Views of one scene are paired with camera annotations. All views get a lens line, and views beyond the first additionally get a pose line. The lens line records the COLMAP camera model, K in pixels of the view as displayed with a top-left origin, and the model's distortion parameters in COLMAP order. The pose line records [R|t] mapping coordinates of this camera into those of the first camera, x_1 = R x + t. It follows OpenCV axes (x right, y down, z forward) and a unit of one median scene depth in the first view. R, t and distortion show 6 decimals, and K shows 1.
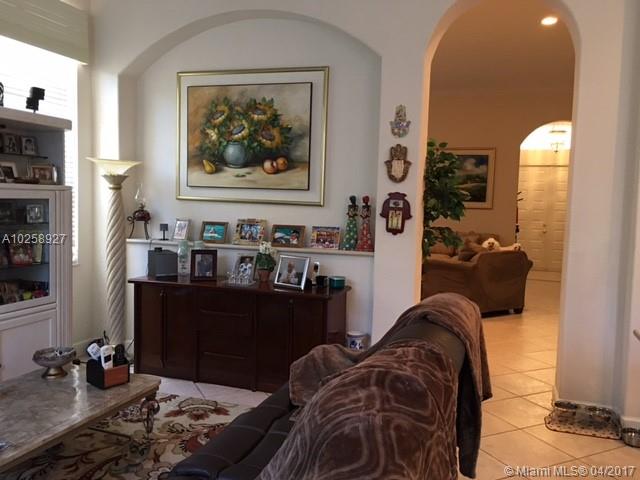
lens RADIAL K [[541.8, 0, 320.1], [0, 541.8, 238.0], [0, 0, 1]] dist [0.053942, -0.038984]
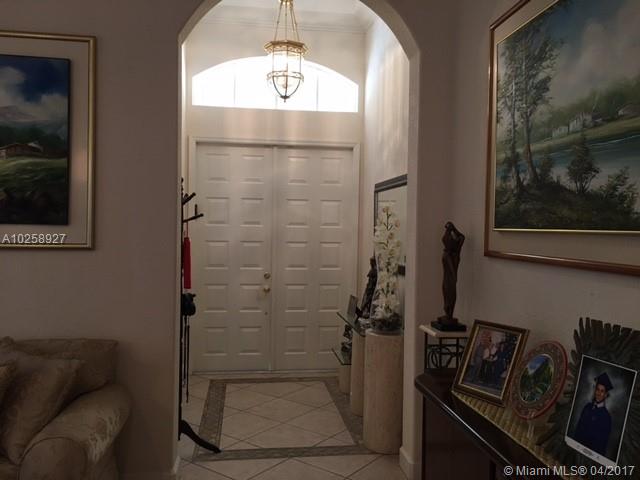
lens RADIAL K [[541.8, 0, 318.4], [0, 541.8, 240.4], [0, 0, 1]] dist [0.053942, -0.038984]
pose [[0.887600, -0.022079, 0.460085, 0.287410], [0.040682, 0.998705, -0.030558, -0.043670], [-0.458814, 0.045840, 0.887349, 0.685600]]
